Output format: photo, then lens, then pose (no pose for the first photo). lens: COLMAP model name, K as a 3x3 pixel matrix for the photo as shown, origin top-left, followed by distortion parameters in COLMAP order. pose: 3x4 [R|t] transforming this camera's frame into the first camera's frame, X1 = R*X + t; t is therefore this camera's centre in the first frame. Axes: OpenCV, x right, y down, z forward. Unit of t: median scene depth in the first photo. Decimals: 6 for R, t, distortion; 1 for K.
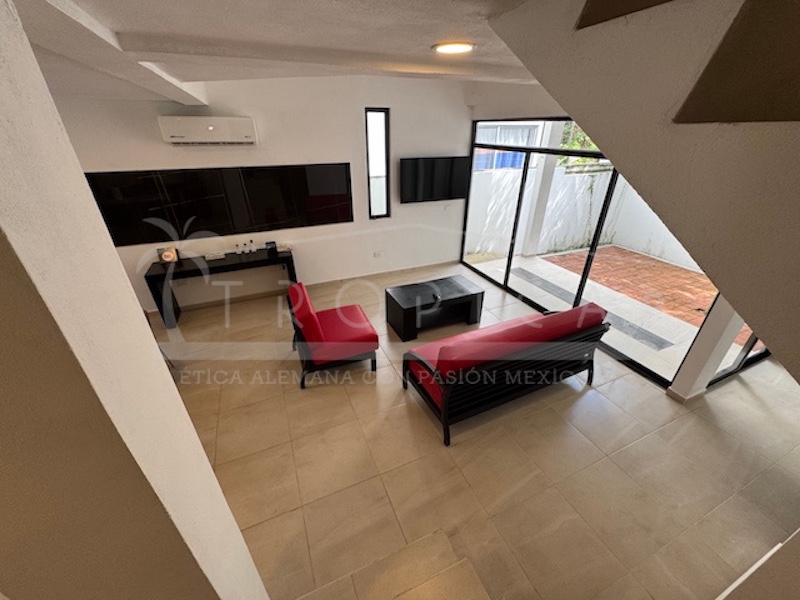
lens RADIAL K [[320.1, 0, 400.0], [0, 320.1, 300.0], [0, 0, 1]] dist [-0.001306, -0.000166]
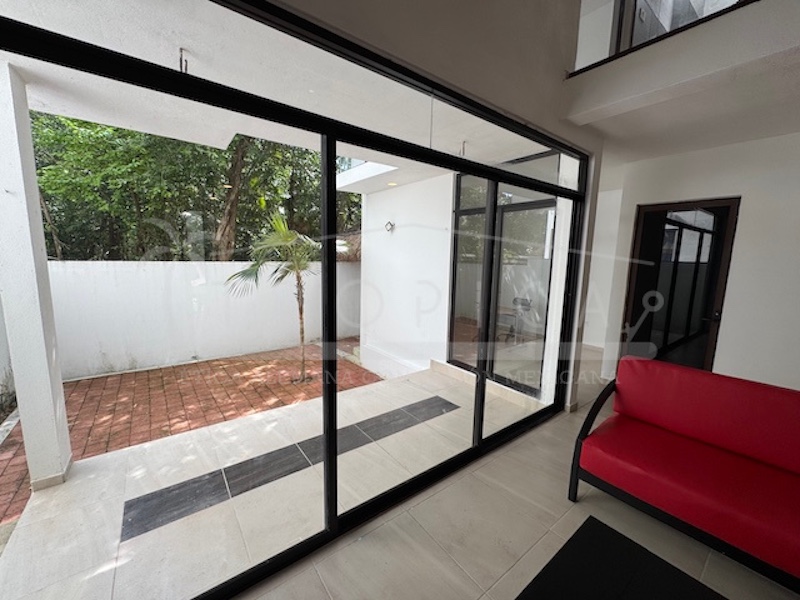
lens RADIAL K [[324.1, 0, 397.5], [0, 324.1, 296.8], [0, 0, 1]] dist [-0.002227, -0.000198]
pose [[-0.229822, -0.131637, 0.964289, 0.025341], [0.439975, 0.869730, 0.223589, -0.304869], [-0.868104, 0.475649, -0.141966, 0.910776]]
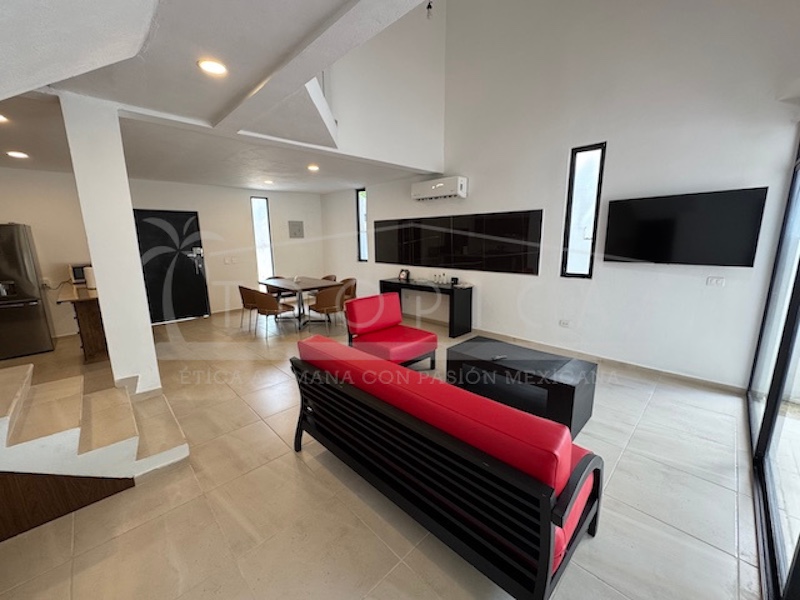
lens RADIAL K [[320.1, 0, 400.0], [0, 320.1, 300.0], [0, 0, 1]] dist [-0.001306, -0.000166]
pose [[0.353680, 0.175974, -0.918664, 0.527006], [-0.433935, 0.900927, 0.005514, -0.028639], [0.828620, 0.396691, 0.395001, 0.381352]]
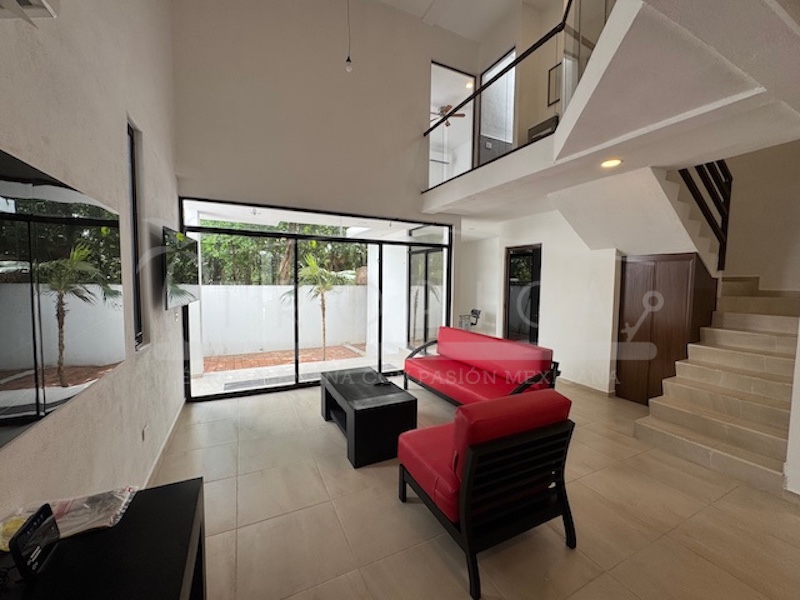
lens RADIAL K [[320.1, 0, 400.0], [0, 320.1, 300.0], [0, 0, 1]] dist [-0.001306, -0.000166]
pose [[-0.050301, -0.065771, 0.996566, -0.528804], [0.461875, 0.883183, 0.081601, -0.190823], [-0.885518, 0.464393, -0.014047, 0.694056]]
